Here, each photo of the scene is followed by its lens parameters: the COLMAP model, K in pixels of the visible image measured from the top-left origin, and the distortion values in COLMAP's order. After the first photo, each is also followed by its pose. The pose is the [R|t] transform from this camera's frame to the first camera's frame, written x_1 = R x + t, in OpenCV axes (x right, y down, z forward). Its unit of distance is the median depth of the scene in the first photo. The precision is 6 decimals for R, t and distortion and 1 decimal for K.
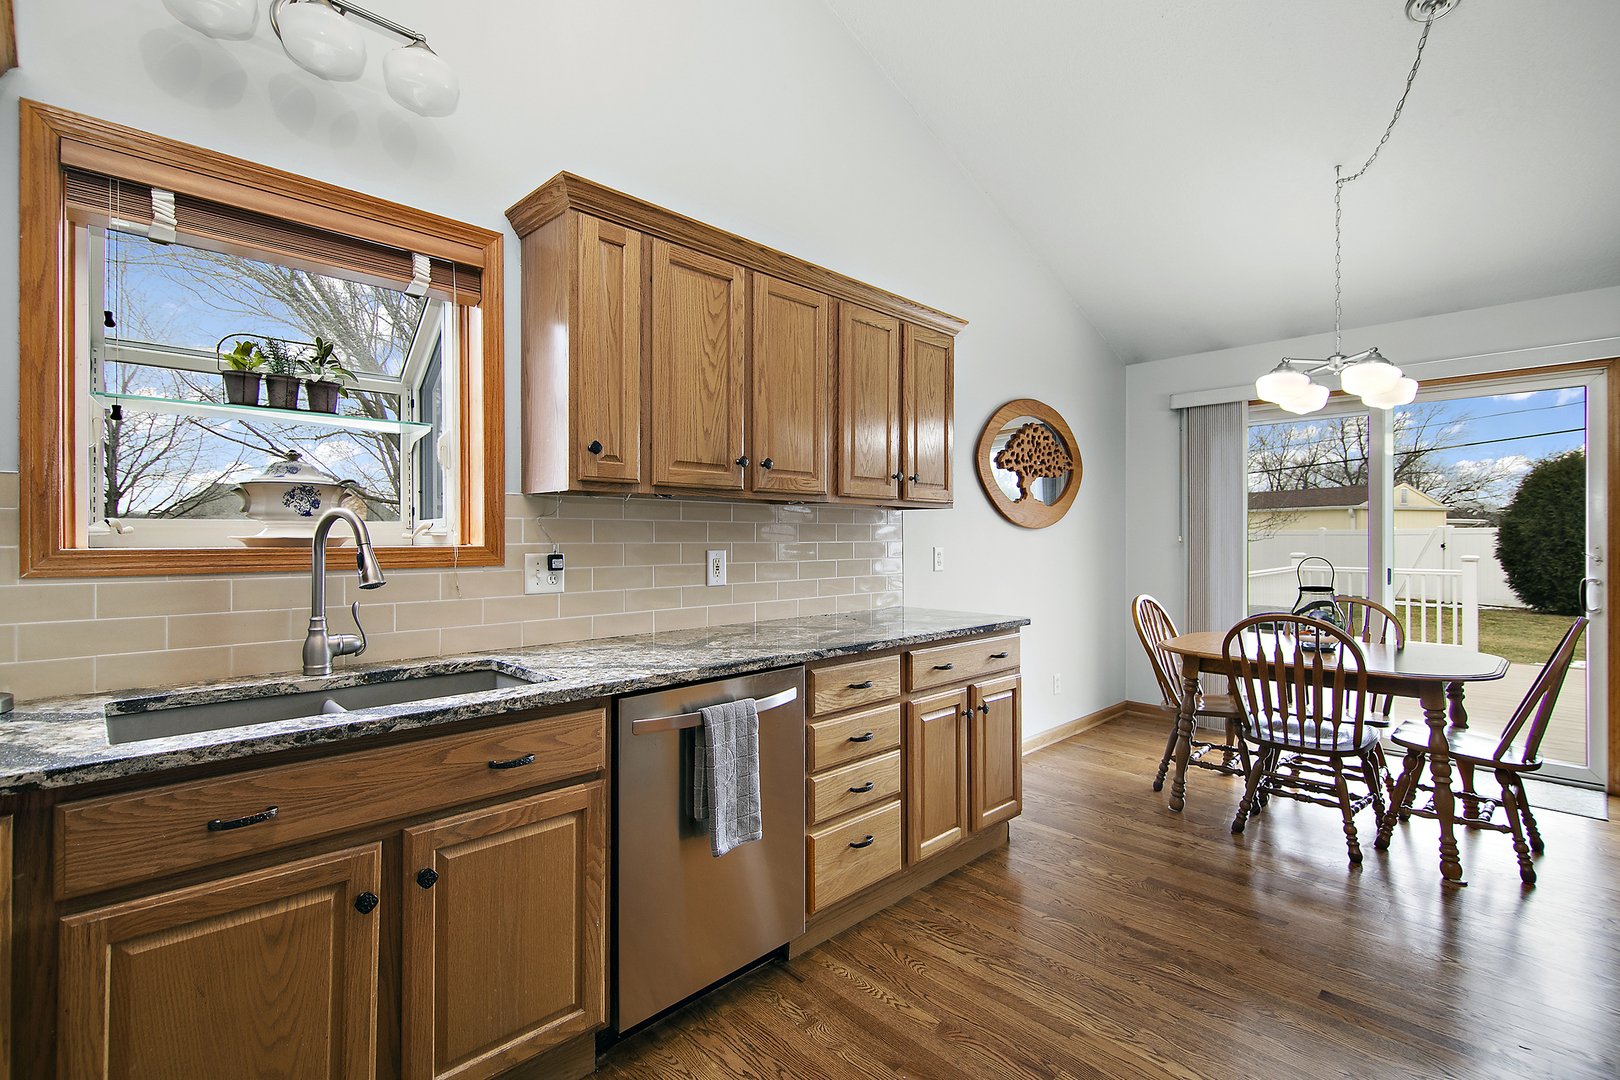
lens RADIAL K [[719.3, 0, 788.7], [0, 719.3, 538.1], [0, 0, 1]] dist [-0.002417, -0.003932]
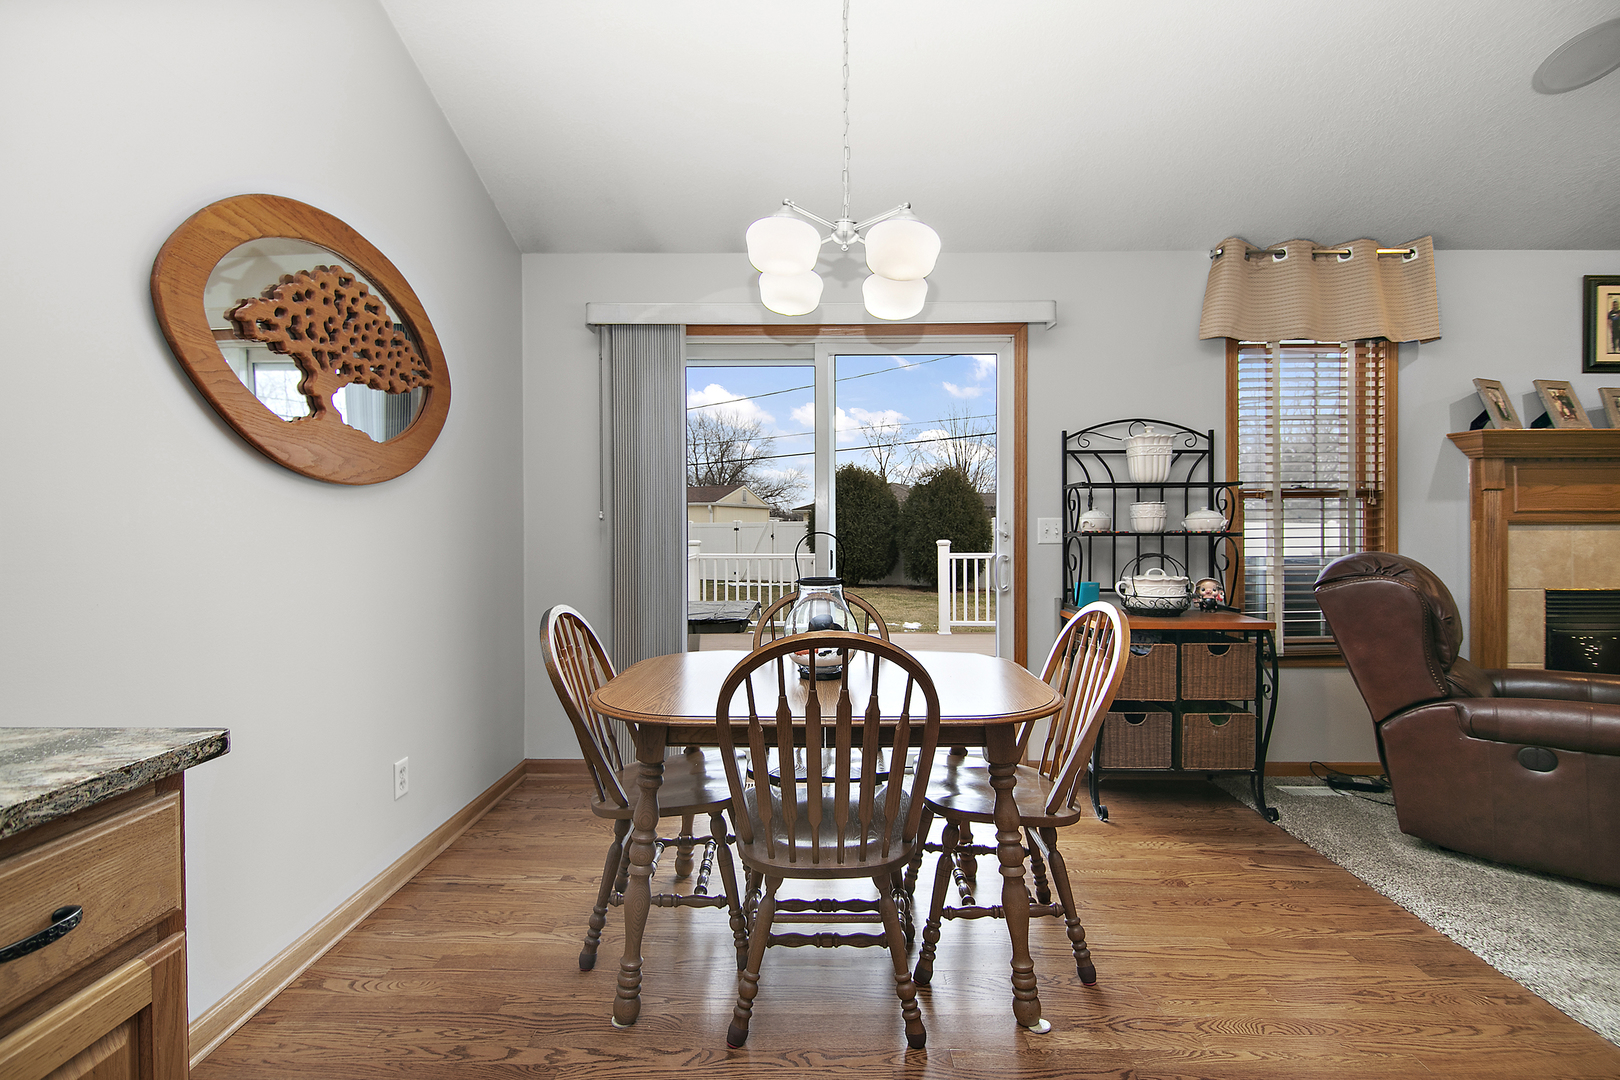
lens RADIAL K [[719.3, 0, 797.8], [0, 719.3, 531.3], [0, 0, 1]] dist [-0.002417, -0.003932]
pose [[0.685364, -0.002620, 0.728196, 0.198454], [0.008694, 0.999952, -0.004585, 0.024124], [-0.728149, 0.009473, 0.685353, 0.442422]]
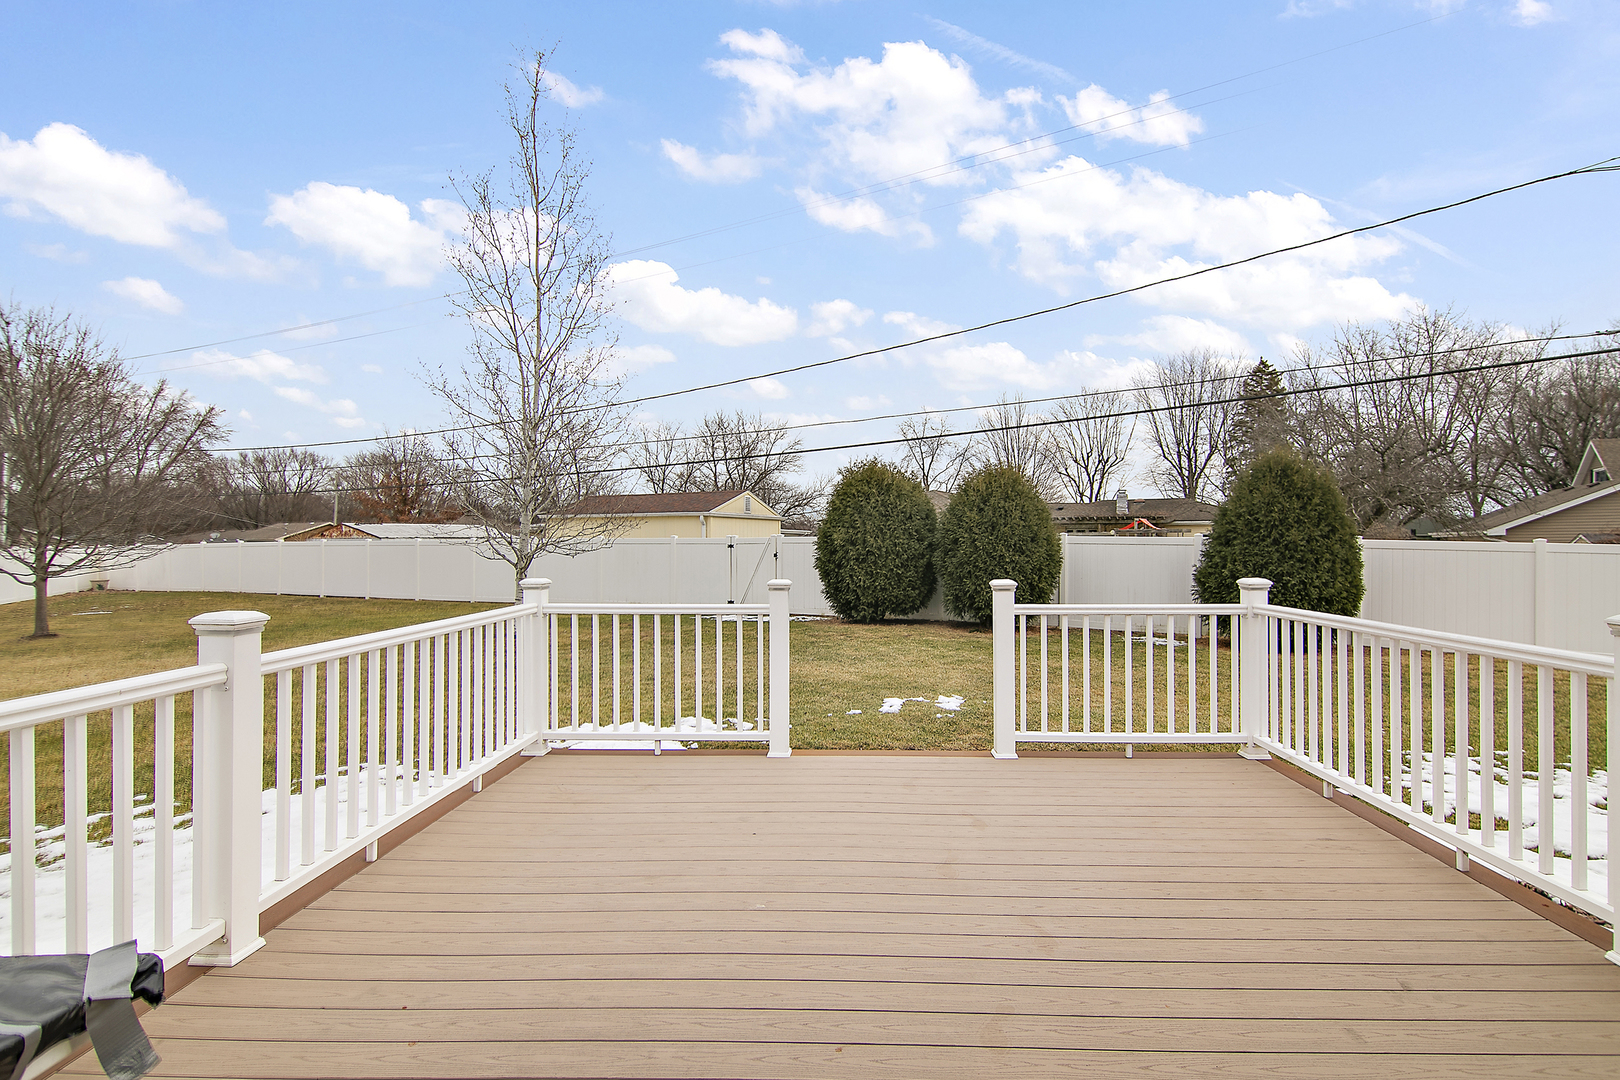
lens RADIAL K [[719.3, 0, 809.6], [0, 719.3, 541.0], [0, 0, 1]] dist [-0.002417, -0.003932]
pose [[0.719883, 0.002128, 0.694092, 0.912297], [0.003320, 0.999973, -0.006510, -0.006813], [-0.694087, 0.006991, 0.719857, 0.902995]]
